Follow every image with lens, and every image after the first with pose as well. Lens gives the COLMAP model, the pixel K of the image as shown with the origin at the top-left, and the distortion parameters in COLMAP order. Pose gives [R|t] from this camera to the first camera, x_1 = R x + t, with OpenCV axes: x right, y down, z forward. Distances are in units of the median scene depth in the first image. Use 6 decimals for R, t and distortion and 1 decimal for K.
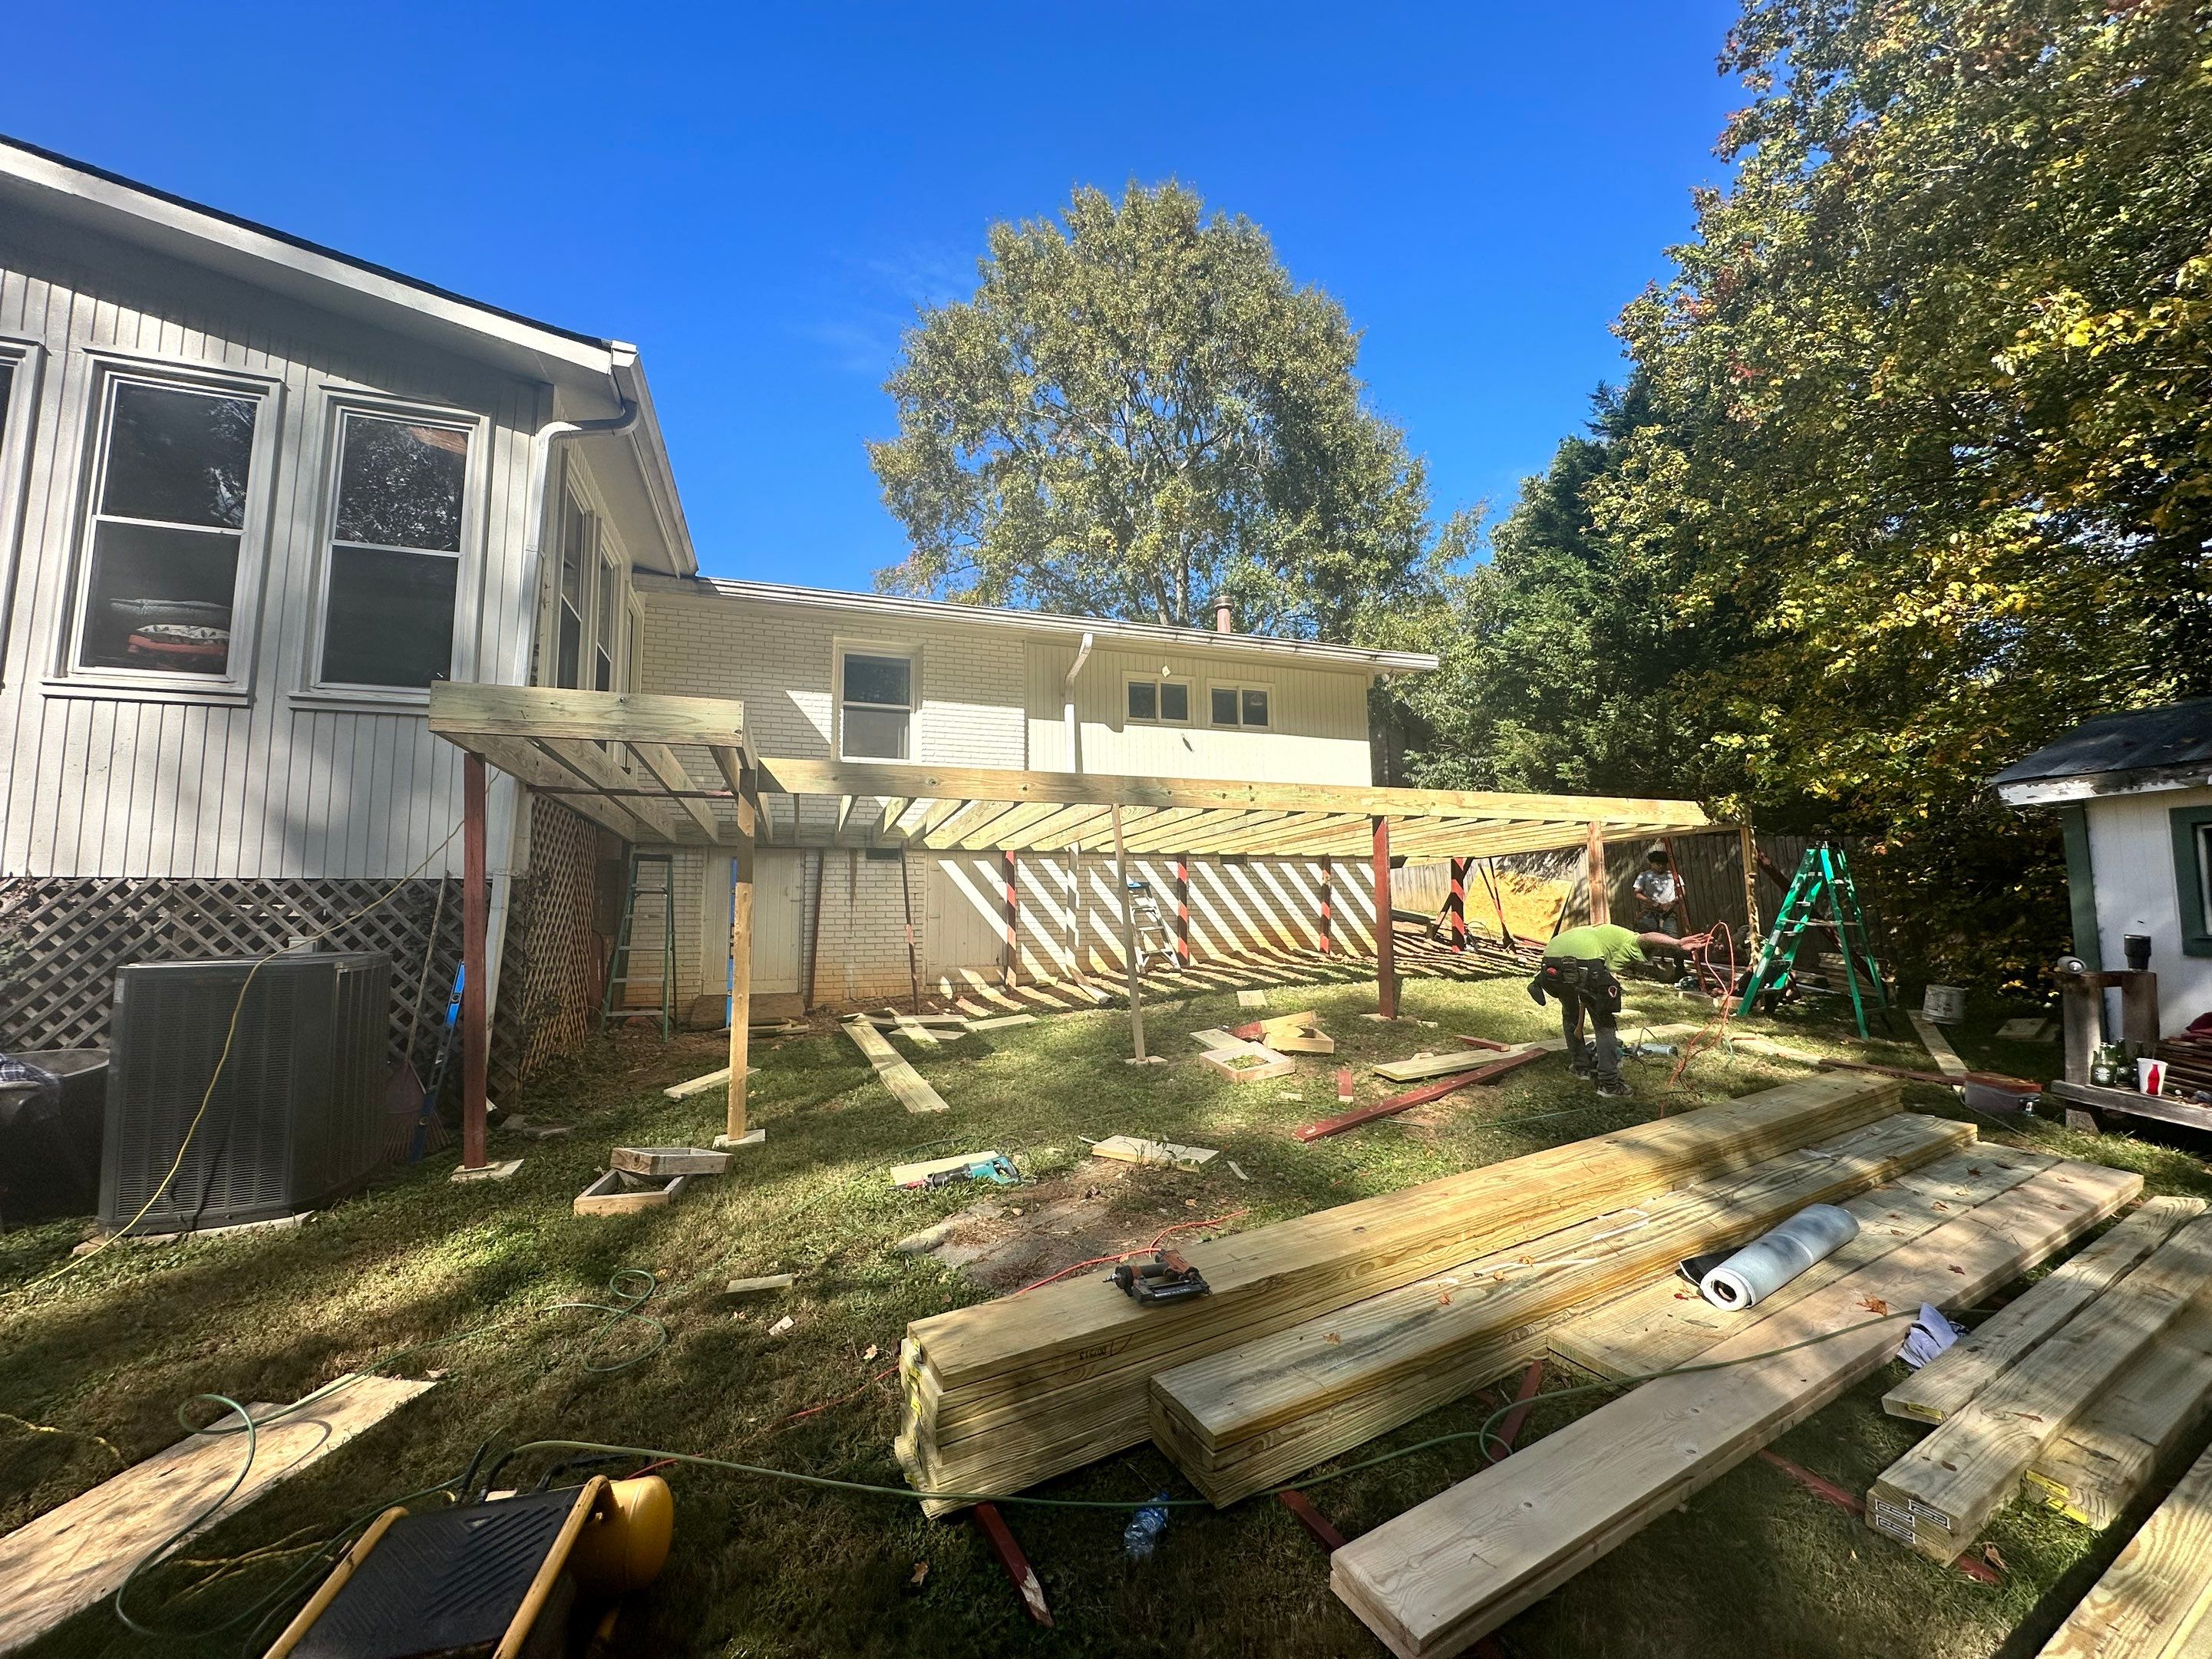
lens RADIAL K [[877.1, 0, 1098.8], [0, 877.1, 824.5], [0, 0, 1]] dist [-0.000219, -0.000608]
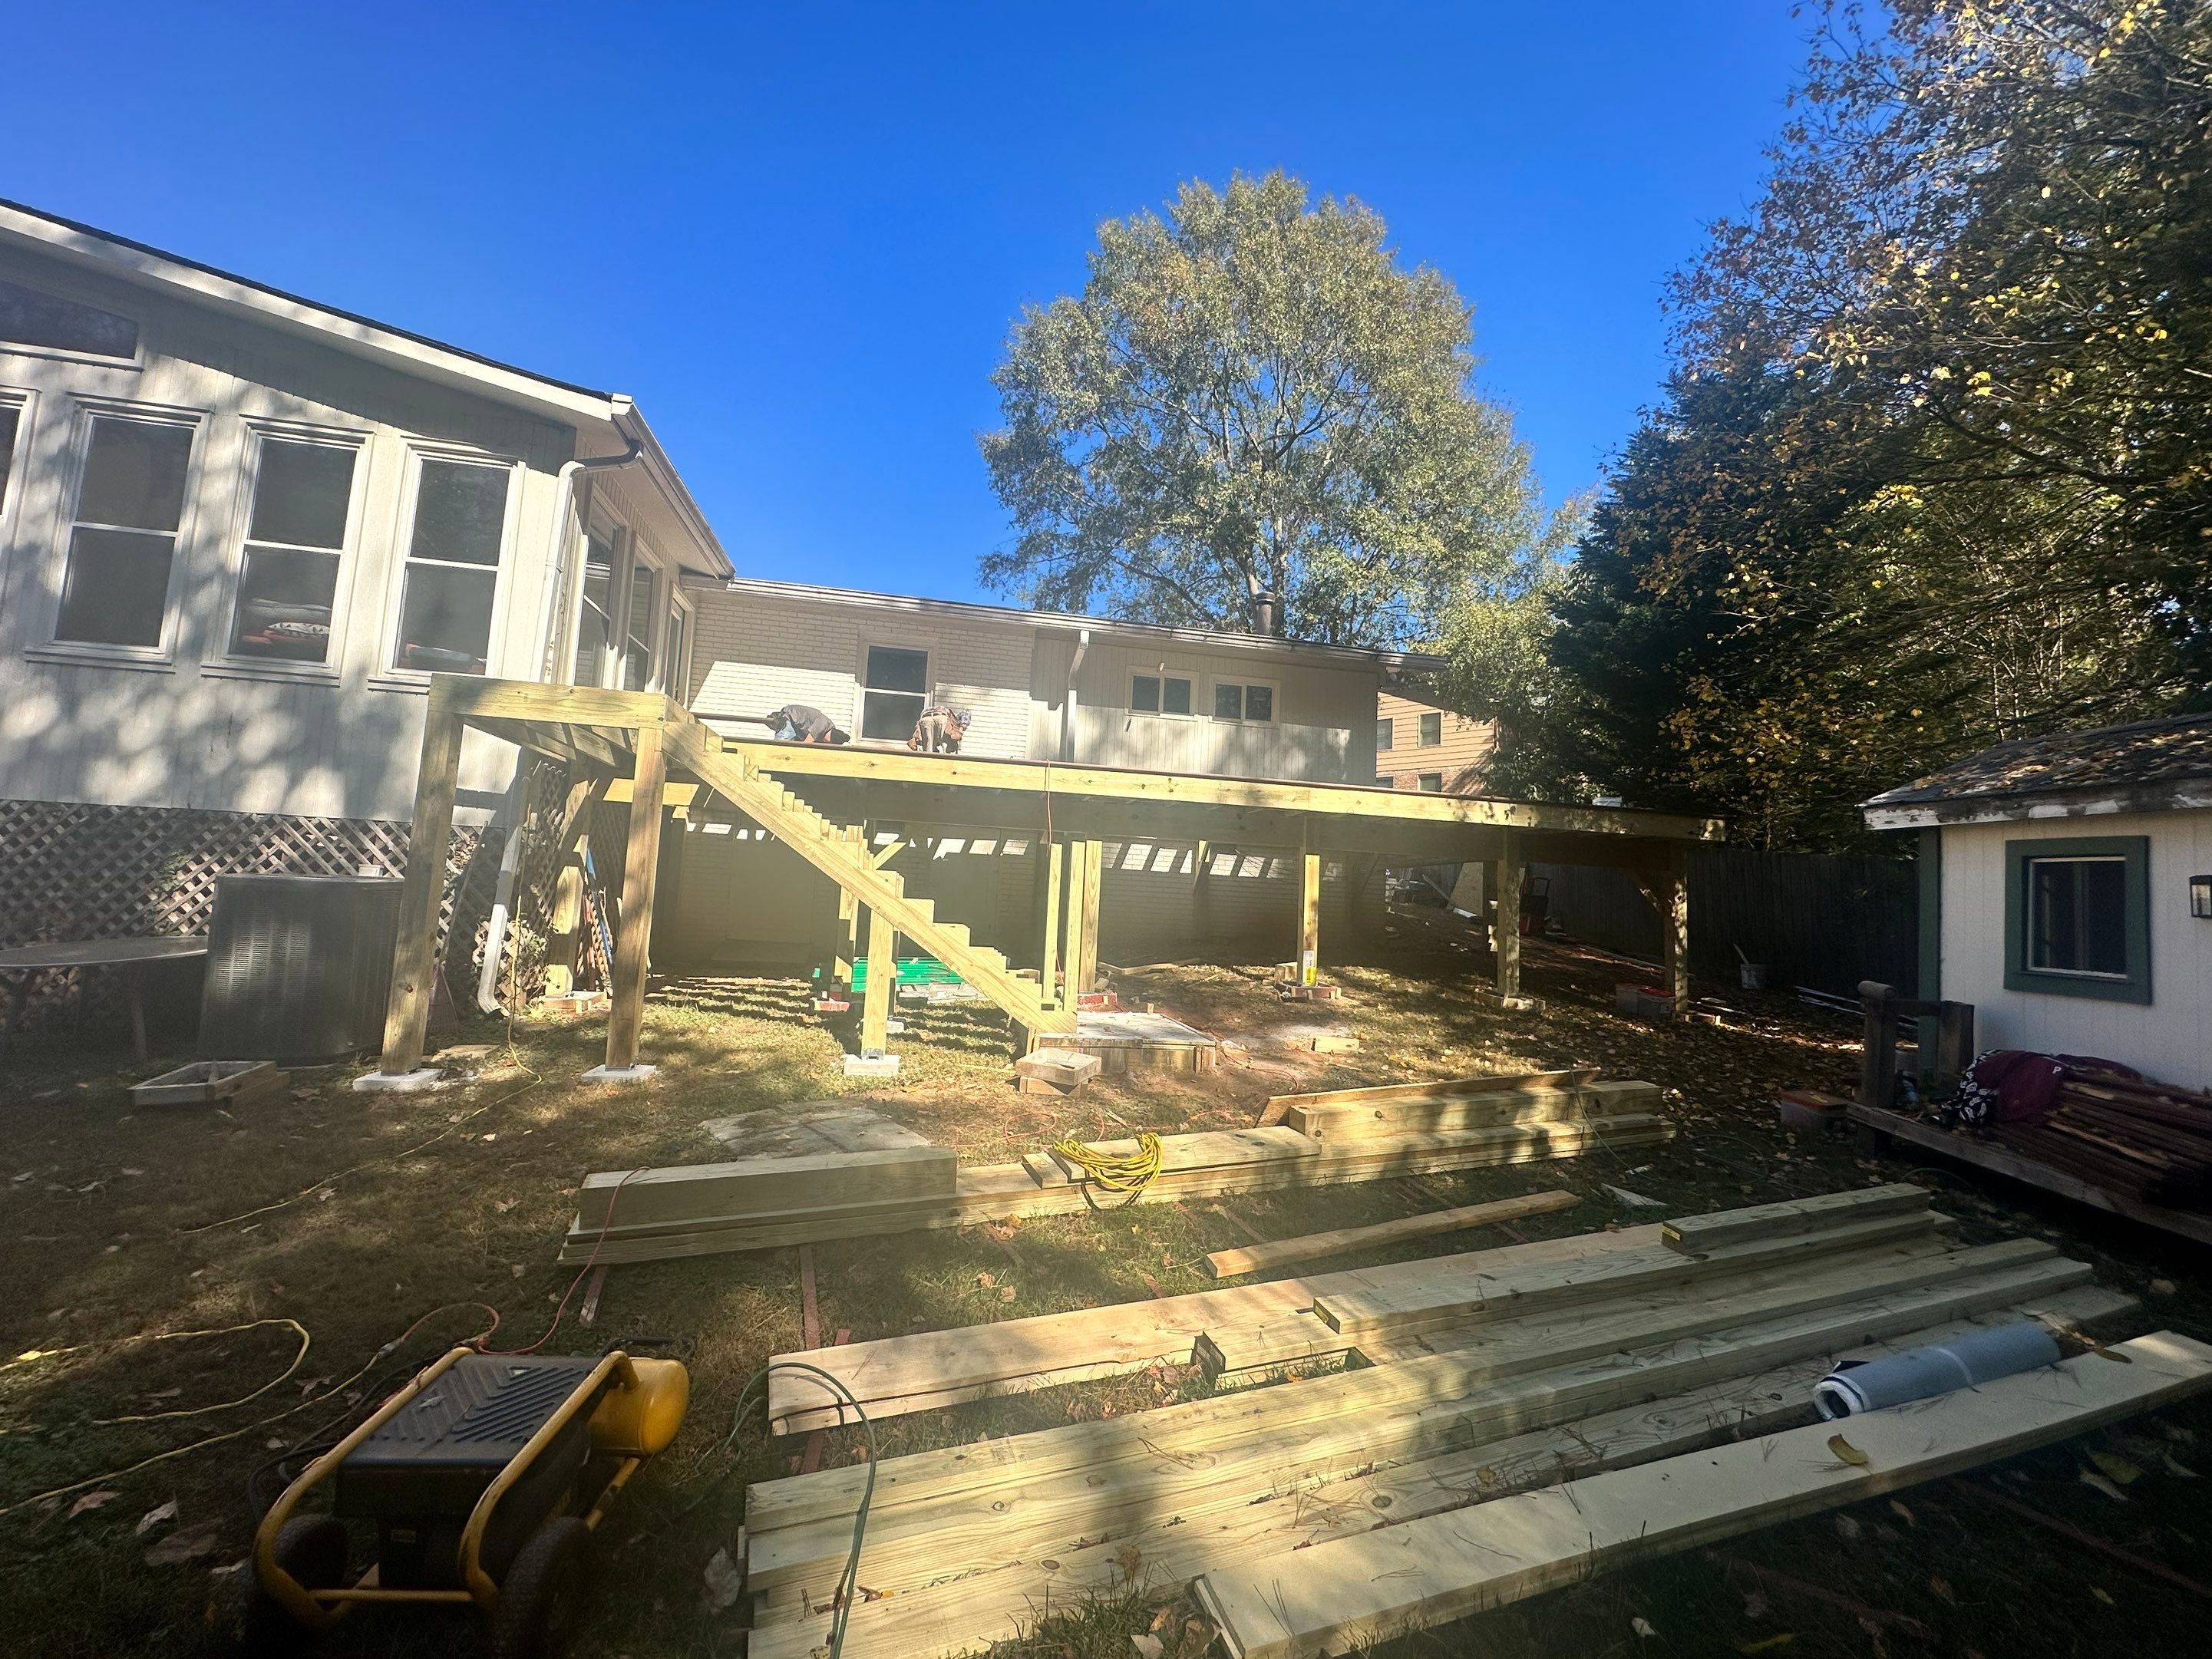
lens RADIAL K [[877.1, 0, 1101.1], [0, 877.1, 819.5], [0, 0, 1]] dist [-0.000219, -0.000608]
pose [[0.987398, 0.048260, -0.150717, 0.357989], [-0.046012, 0.998772, 0.018375, -0.012506], [0.151419, -0.011208, 0.988406, -0.123176]]
